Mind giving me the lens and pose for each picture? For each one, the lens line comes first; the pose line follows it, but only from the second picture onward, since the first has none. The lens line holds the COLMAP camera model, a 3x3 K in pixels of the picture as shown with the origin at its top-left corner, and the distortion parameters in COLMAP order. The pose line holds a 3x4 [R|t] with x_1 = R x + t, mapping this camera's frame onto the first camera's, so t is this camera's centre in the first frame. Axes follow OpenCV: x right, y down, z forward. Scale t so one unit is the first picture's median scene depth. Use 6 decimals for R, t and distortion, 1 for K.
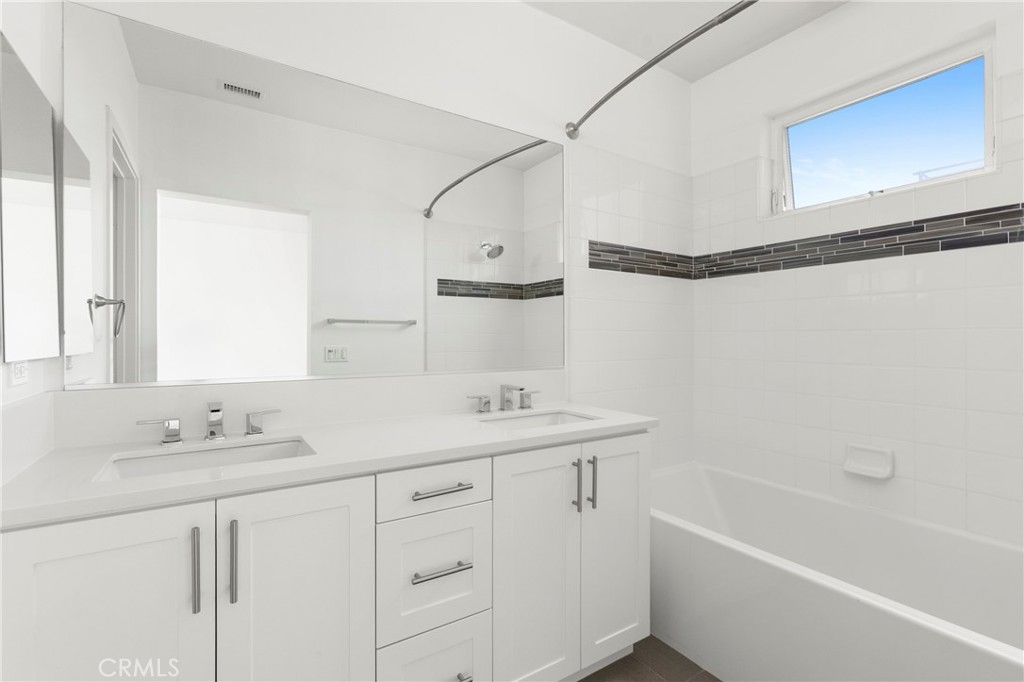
lens RADIAL K [[471.3, 0, 516.8], [0, 471.3, 342.1], [0, 0, 1]] dist [-0.009522, 0.002346]
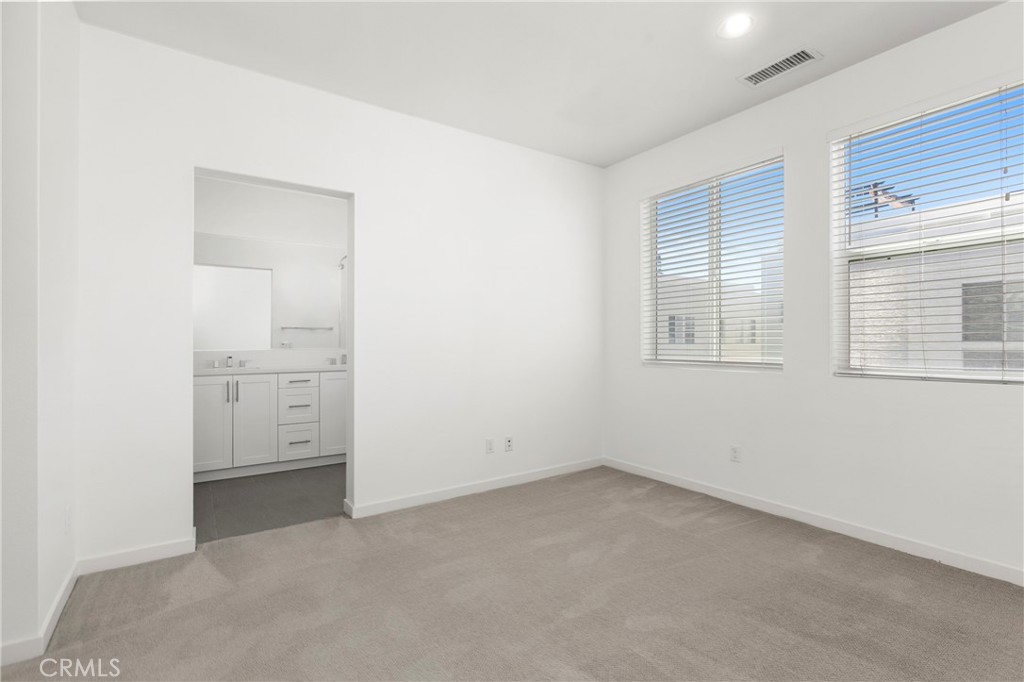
lens RADIAL K [[471.3, 0, 510.7], [0, 471.3, 339.1], [0, 0, 1]] dist [-0.009522, 0.002346]
pose [[0.999980, -0.006317, -0.000858, 1.281798], [0.006307, 0.999918, -0.011183, 0.065502], [0.000928, 0.011177, 0.999937, -2.225611]]
